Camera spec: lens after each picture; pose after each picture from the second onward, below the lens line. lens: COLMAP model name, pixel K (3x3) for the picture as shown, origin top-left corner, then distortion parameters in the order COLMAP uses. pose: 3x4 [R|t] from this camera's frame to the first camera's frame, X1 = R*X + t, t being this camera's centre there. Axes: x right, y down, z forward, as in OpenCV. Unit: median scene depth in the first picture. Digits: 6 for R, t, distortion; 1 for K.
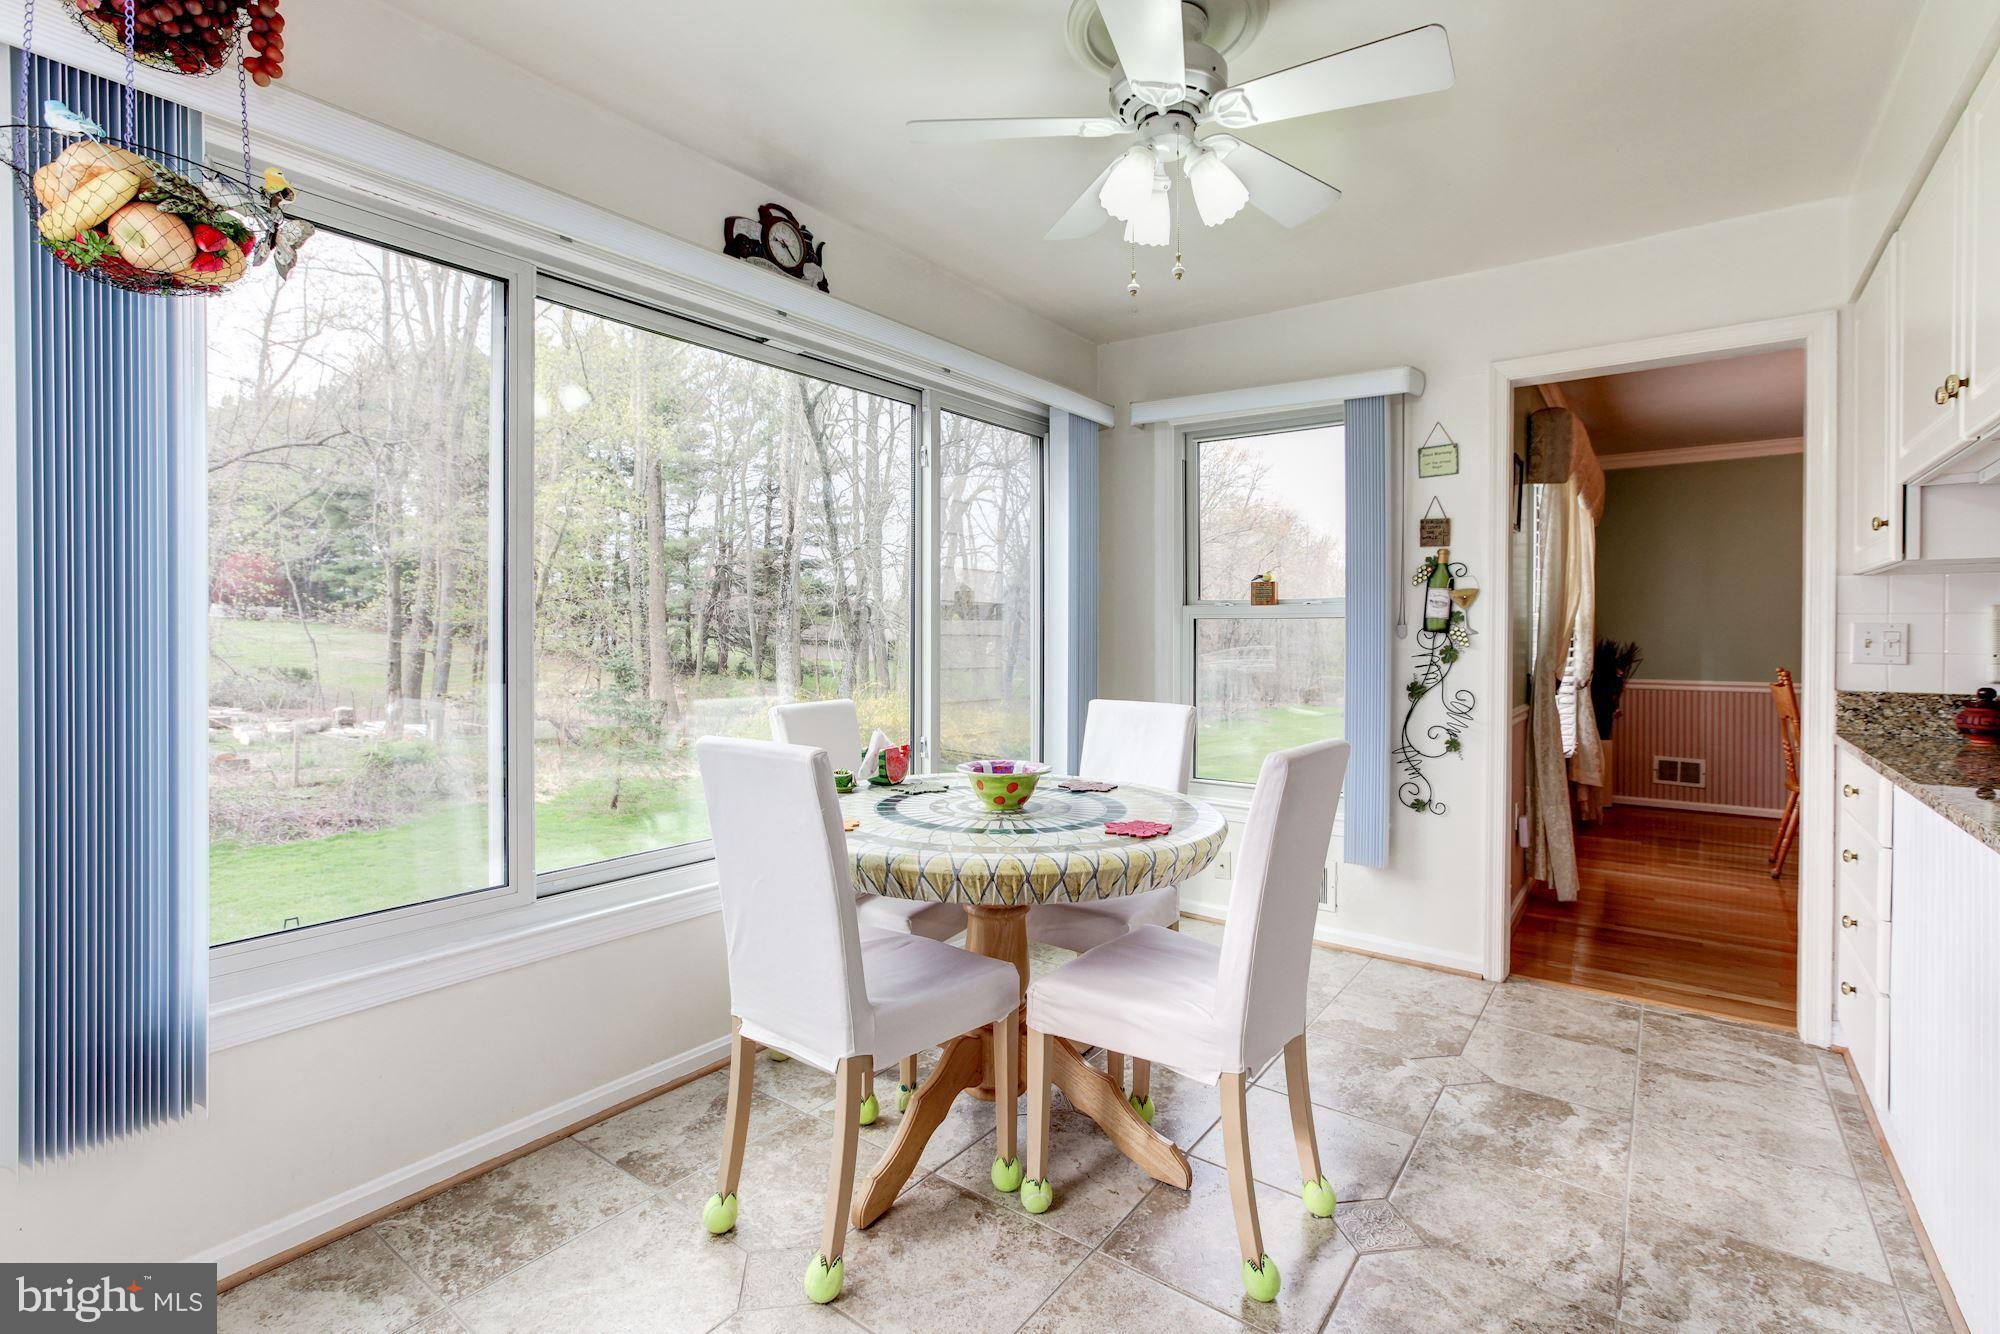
lens RADIAL K [[917.7, 0, 1007.4], [0, 917.7, 637.6], [0, 0, 1]] dist [-0.003645, 0.000055]
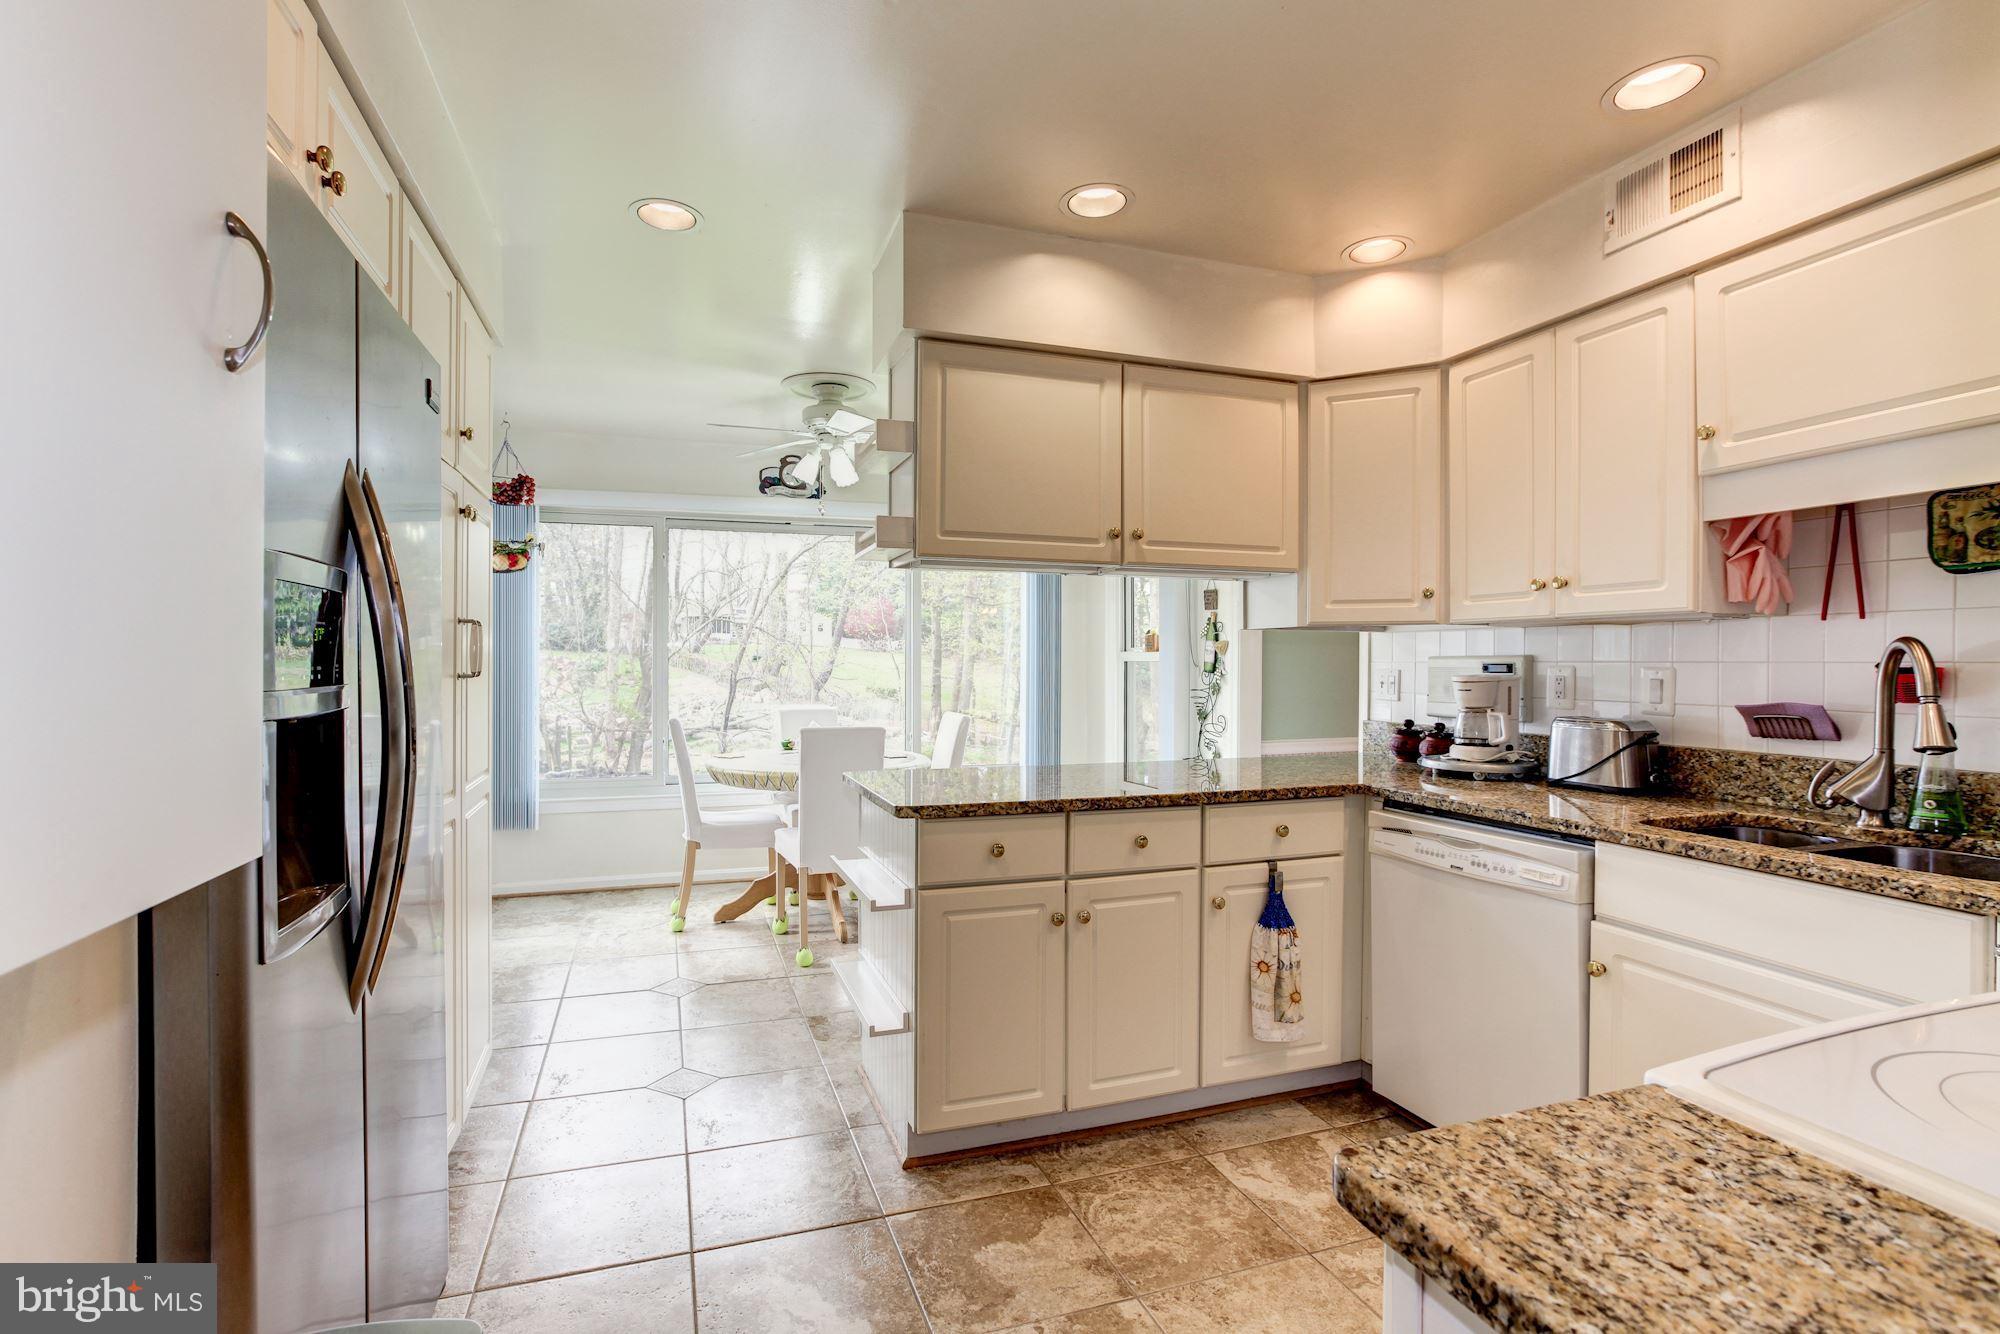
lens RADIAL K [[917.7, 0, 990.2], [0, 917.7, 665.3], [0, 0, 1]] dist [-0.003645, 0.000055]
pose [[0.826129, 0.004103, -0.563467, 1.254772], [-0.006321, 0.999978, -0.001985, -0.015492], [0.563446, 0.005202, 0.826137, -0.412929]]
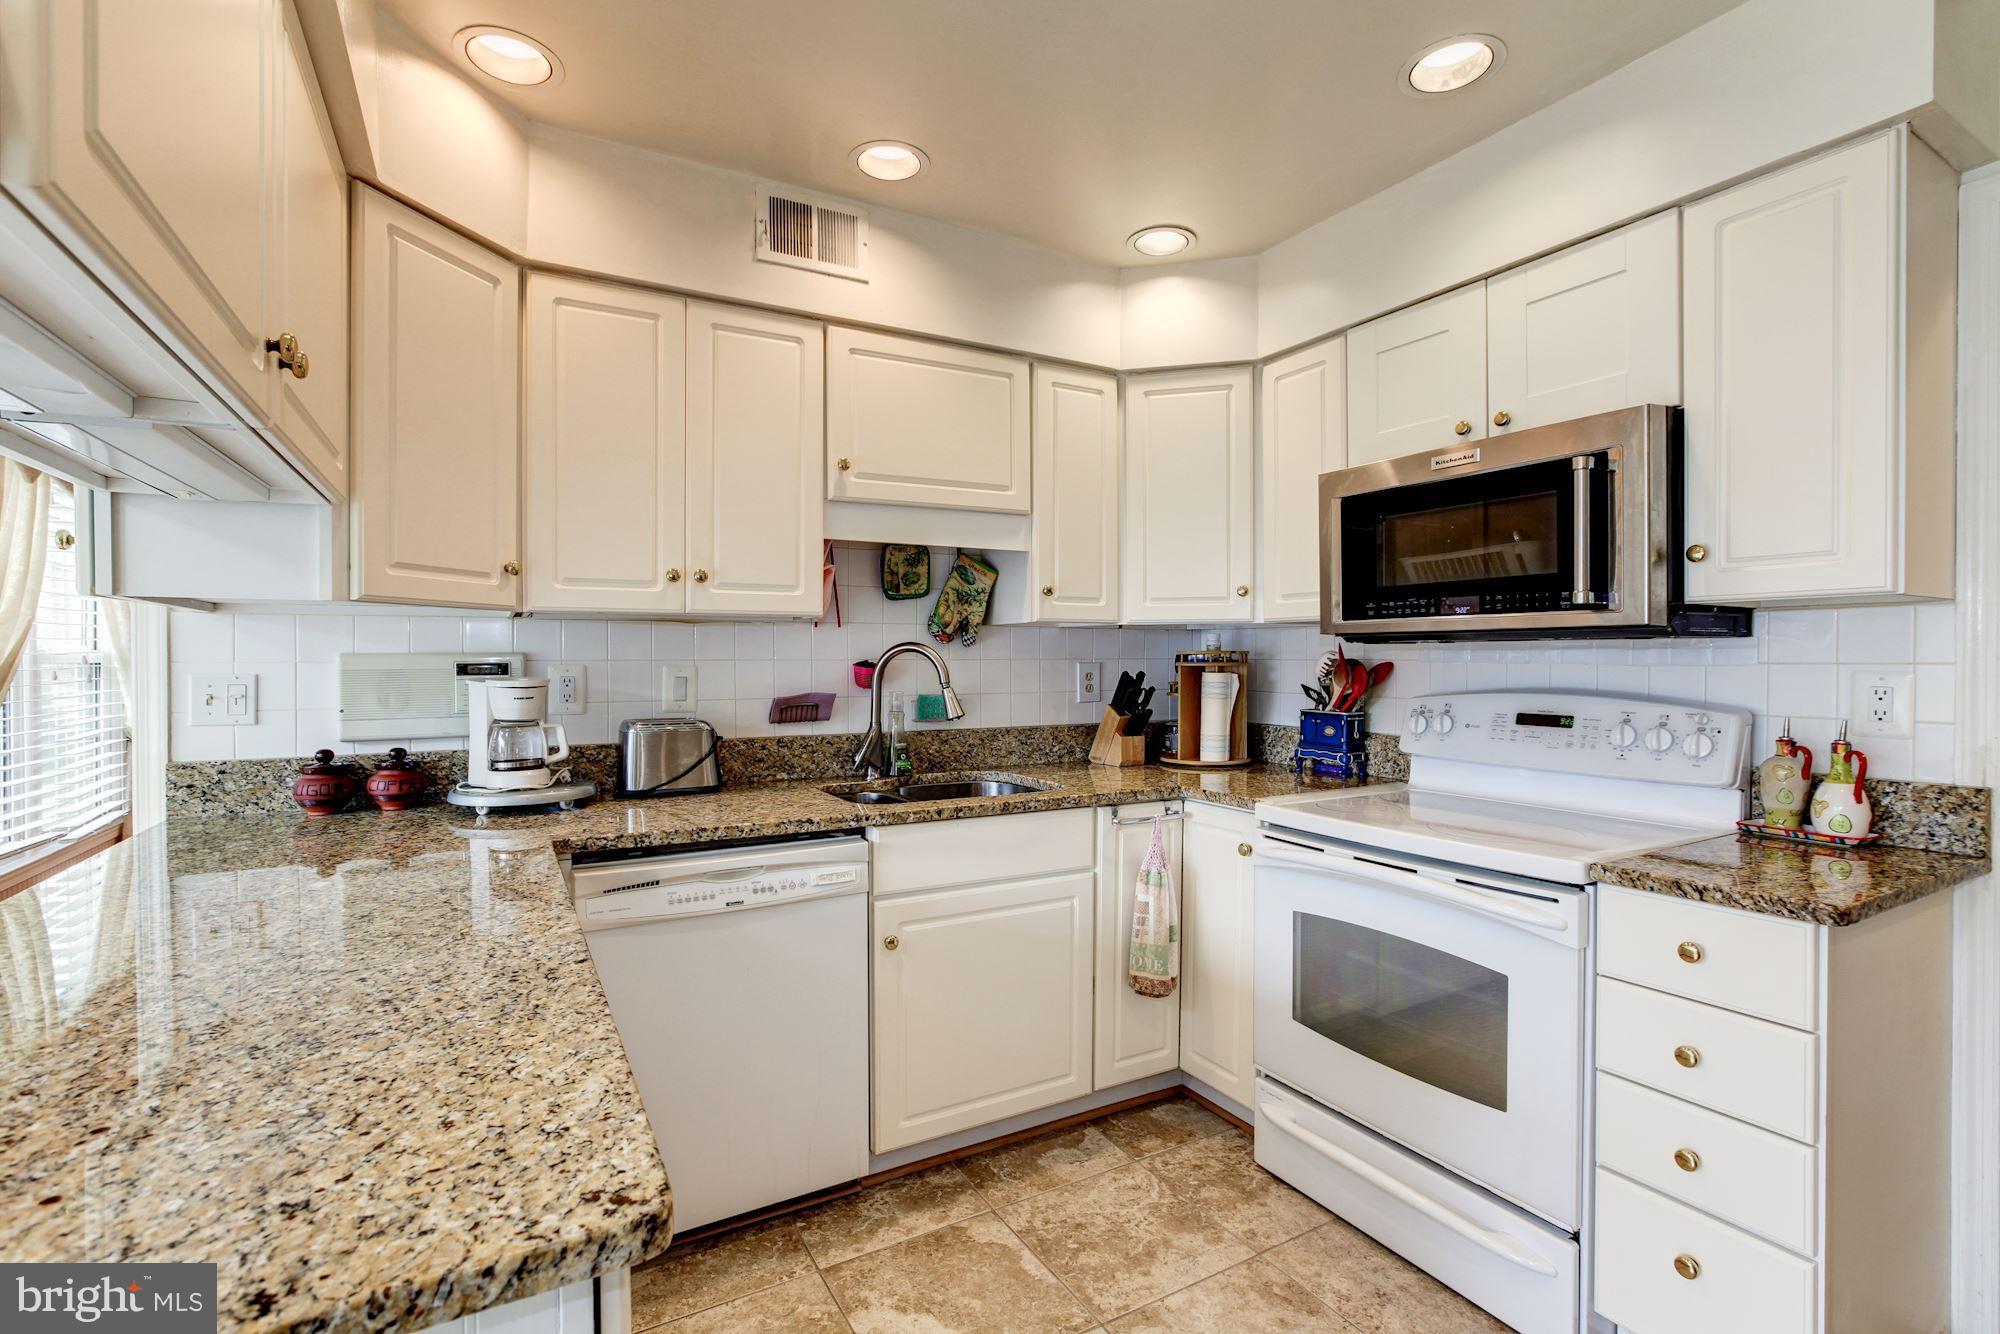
lens RADIAL K [[917.7, 0, 991.9], [0, 917.7, 661.1], [0, 0, 1]] dist [-0.003645, 0.000055]
pose [[0.429742, -0.005970, 0.902932, 0.536395], [0.007039, 0.999970, 0.003262, -0.025354], [-0.902924, 0.004954, 0.429771, 0.057964]]
